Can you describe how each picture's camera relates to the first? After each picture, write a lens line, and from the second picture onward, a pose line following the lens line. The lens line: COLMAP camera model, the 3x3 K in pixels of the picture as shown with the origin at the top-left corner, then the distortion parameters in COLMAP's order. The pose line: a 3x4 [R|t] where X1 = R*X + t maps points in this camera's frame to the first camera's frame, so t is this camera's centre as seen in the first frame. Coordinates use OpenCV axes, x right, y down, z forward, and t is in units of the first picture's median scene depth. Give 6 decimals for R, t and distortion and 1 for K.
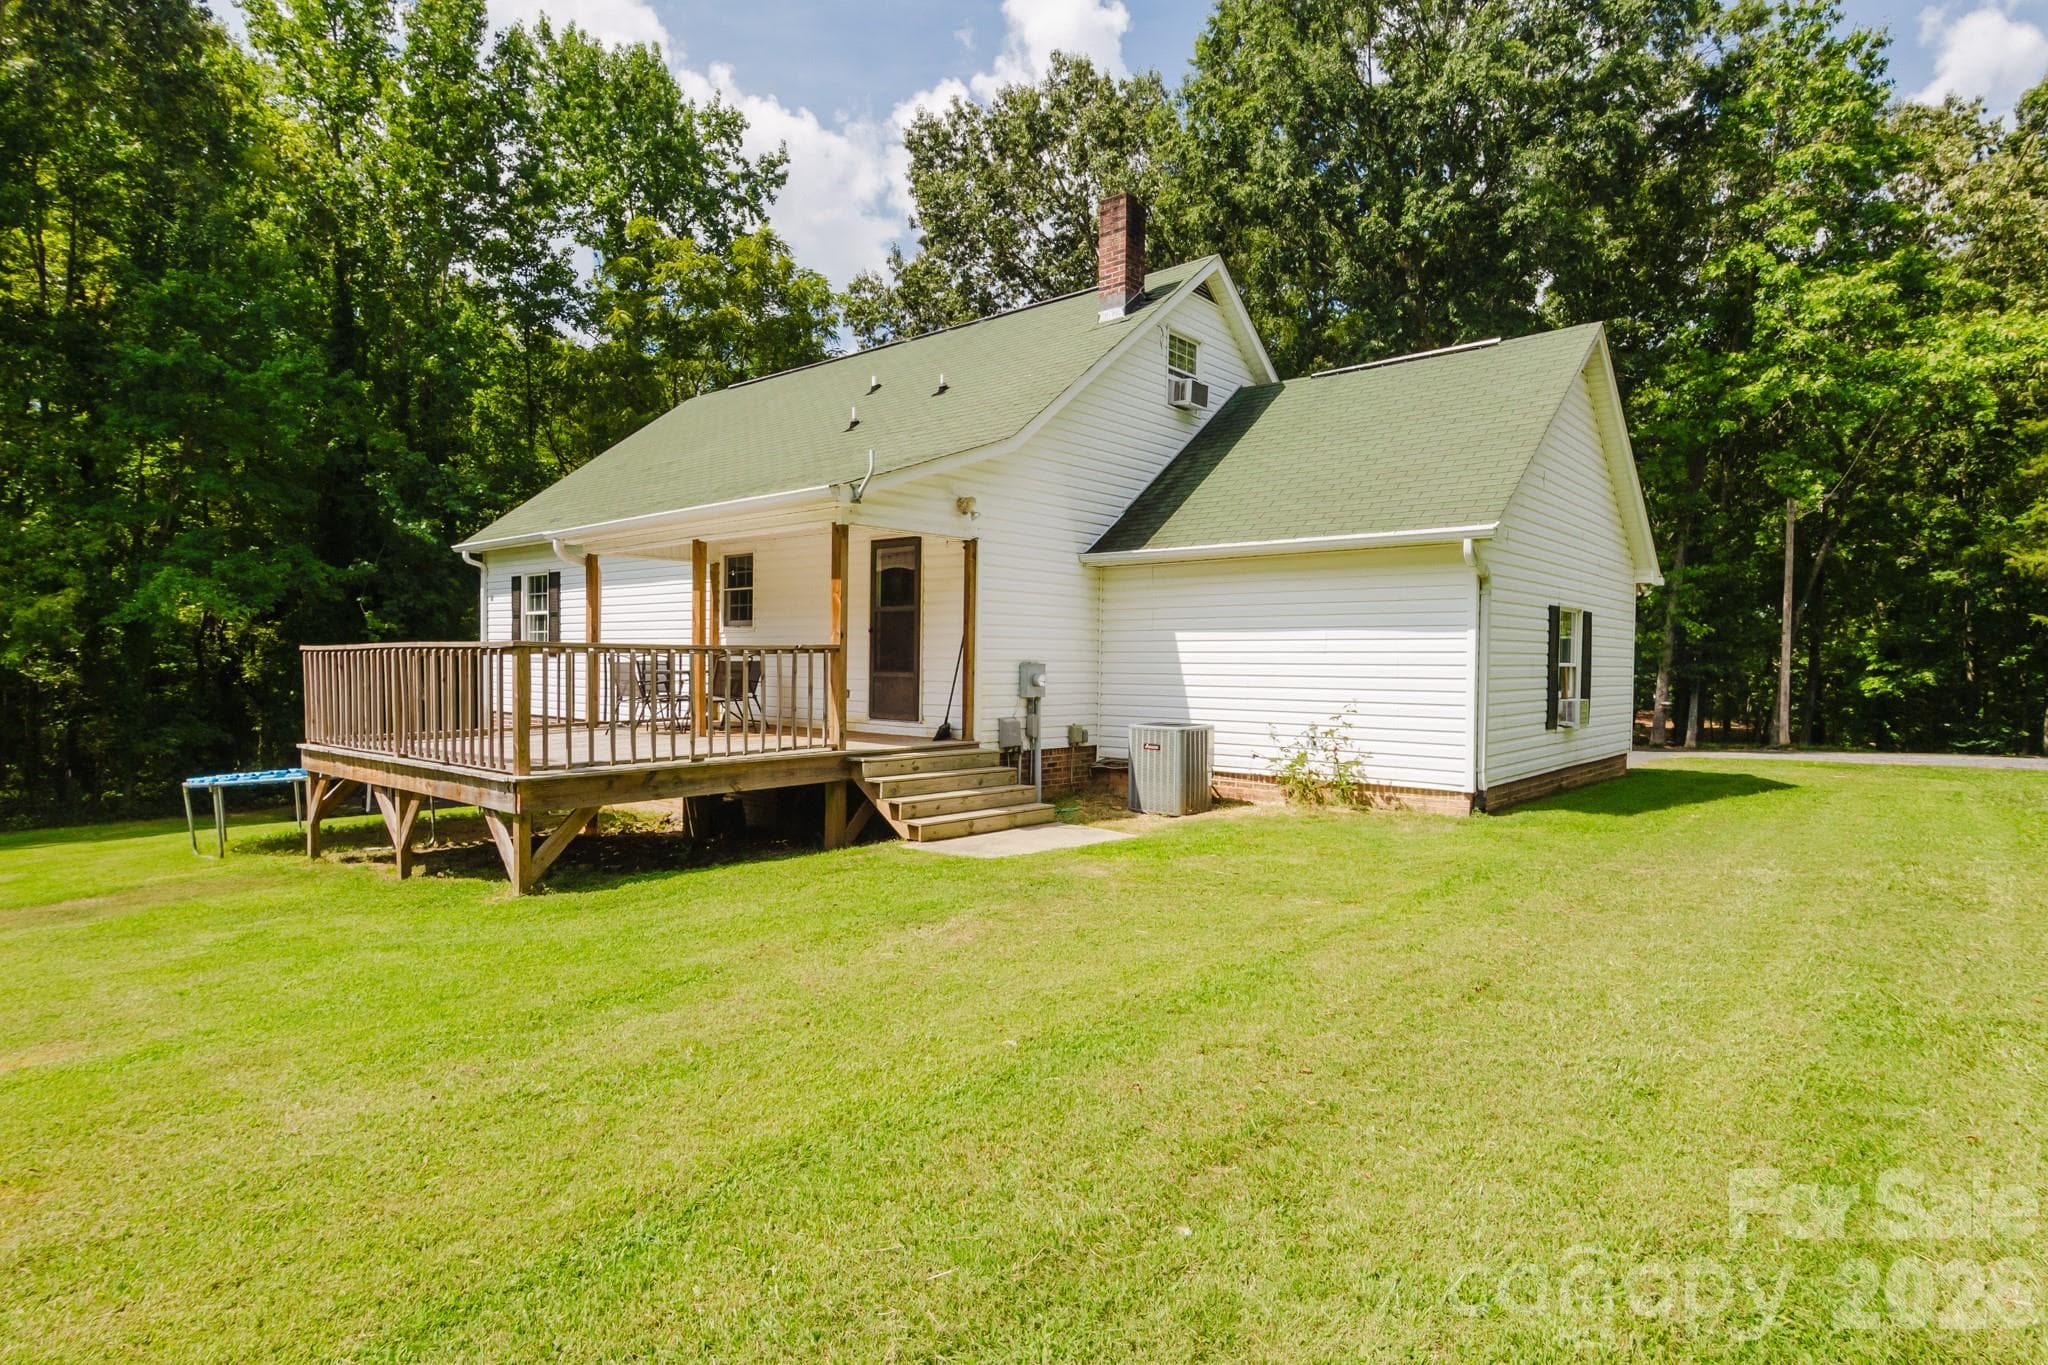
lens RADIAL K [[1105.1, 0, 1027.5], [0, 1105.1, 690.7], [0, 0, 1]] dist [0.001368, 0.000528]
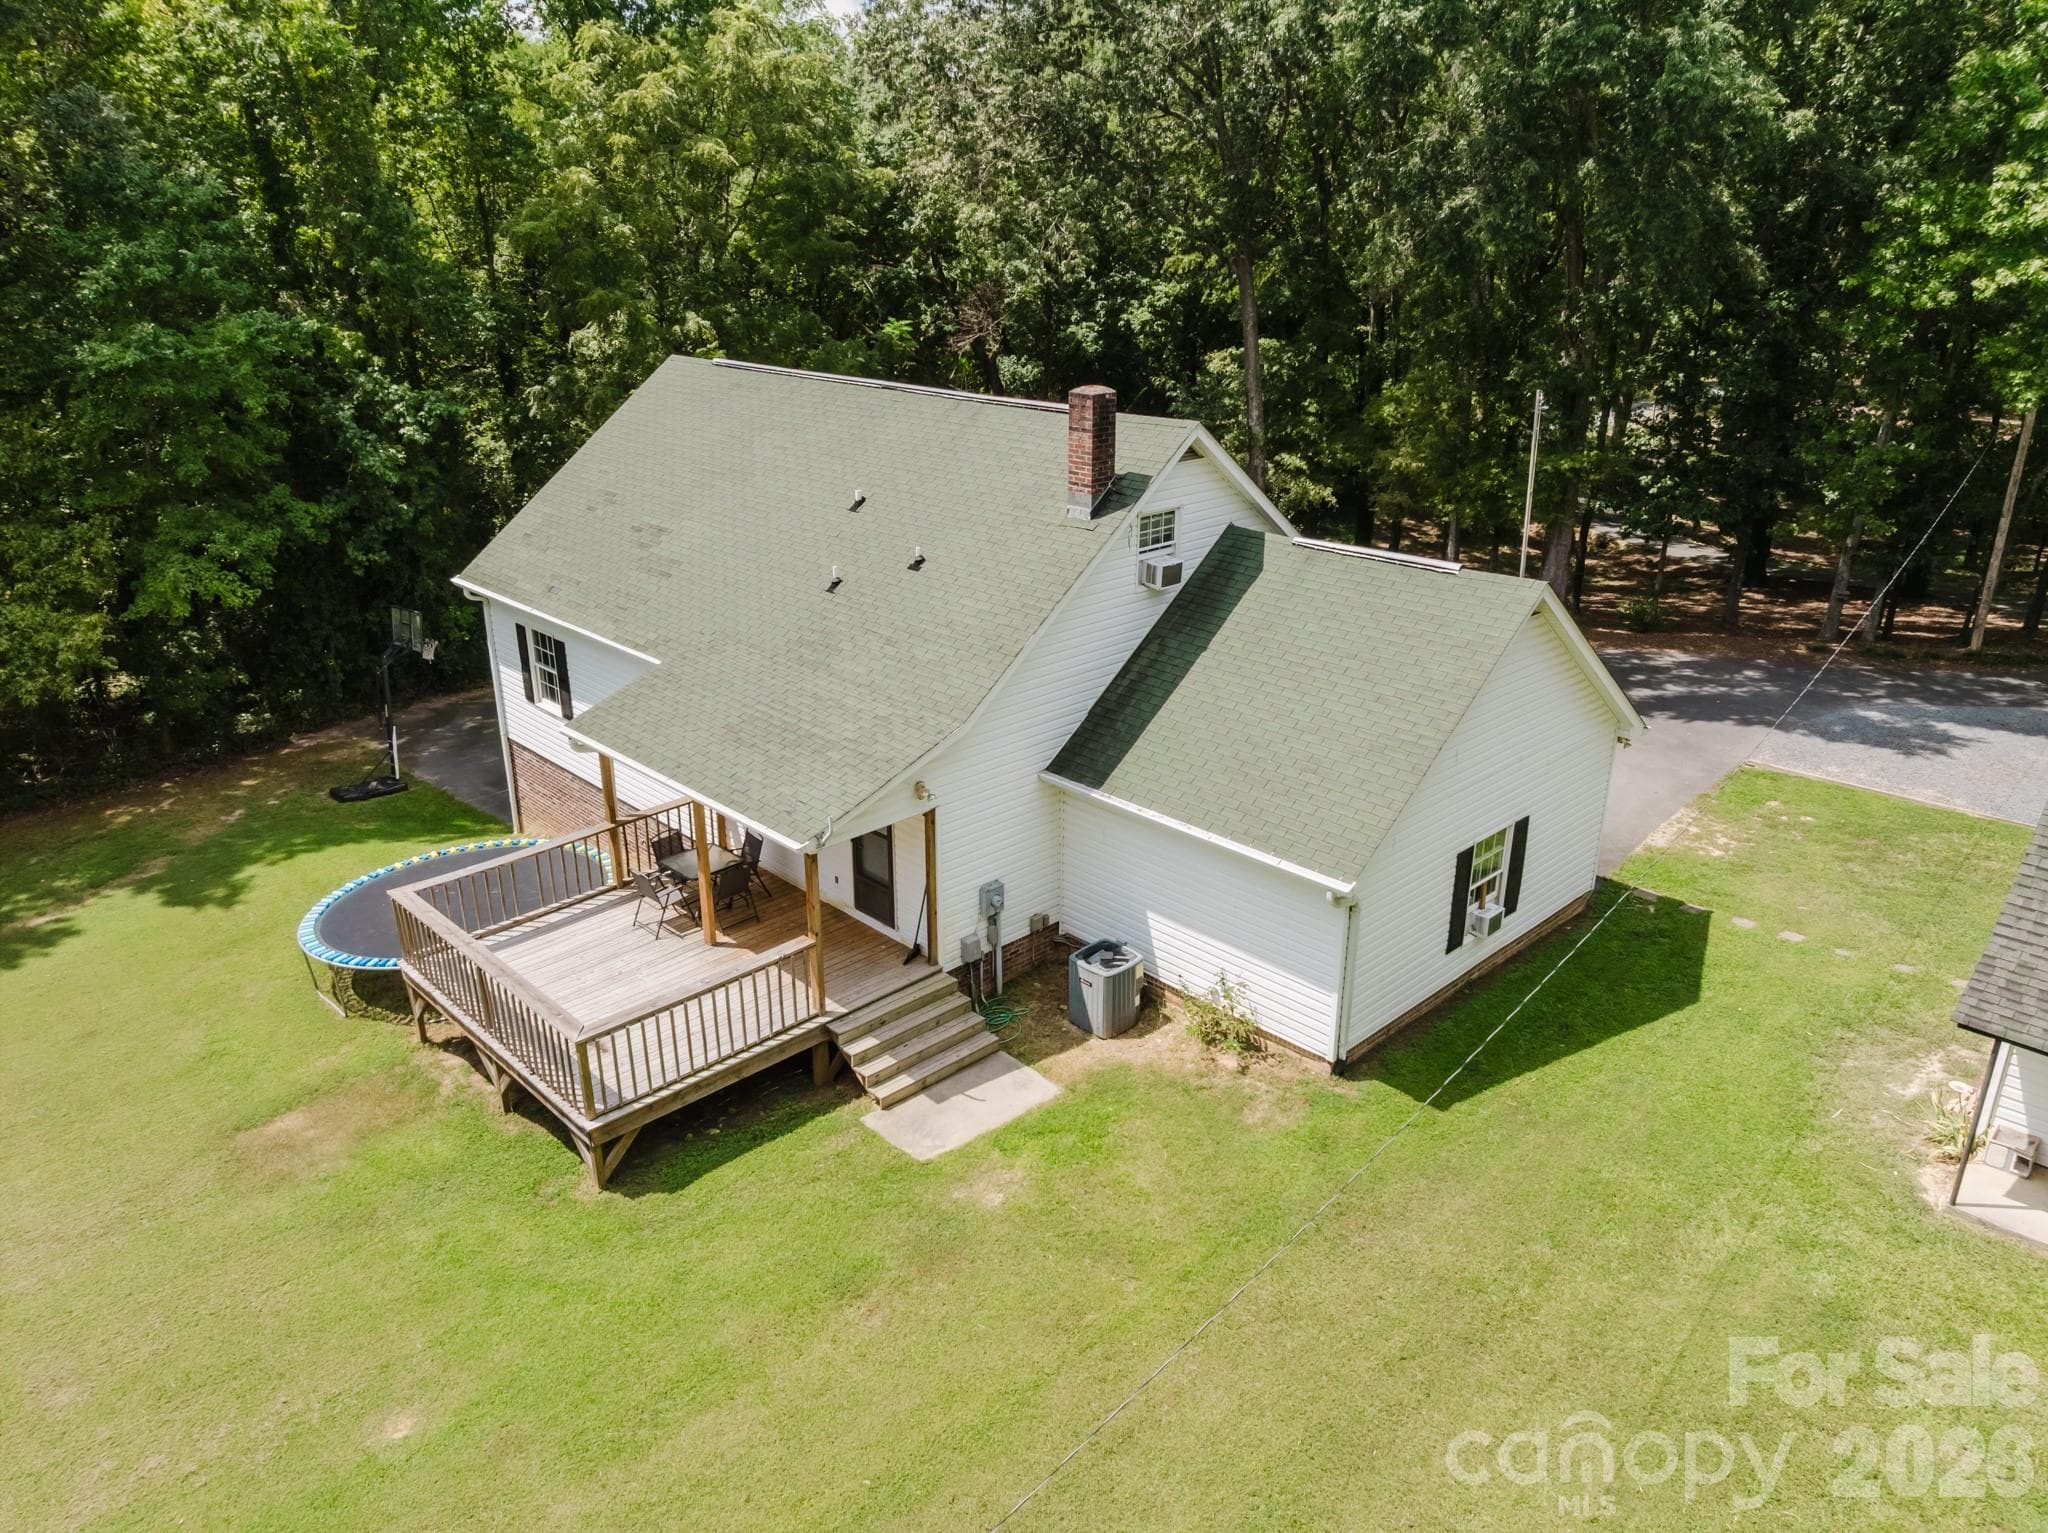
lens RADIAL K [[1496.9, 0, 1020.9], [0, 1496.9, 765.7], [0, 0, 1]] dist [-0.025252, -0.002792]
pose [[0.995520, 0.020432, -0.092321, 0.172614], [0.011401, 0.943314, 0.331705, -0.646468], [0.093865, -0.331271, 0.938855, -0.398682]]
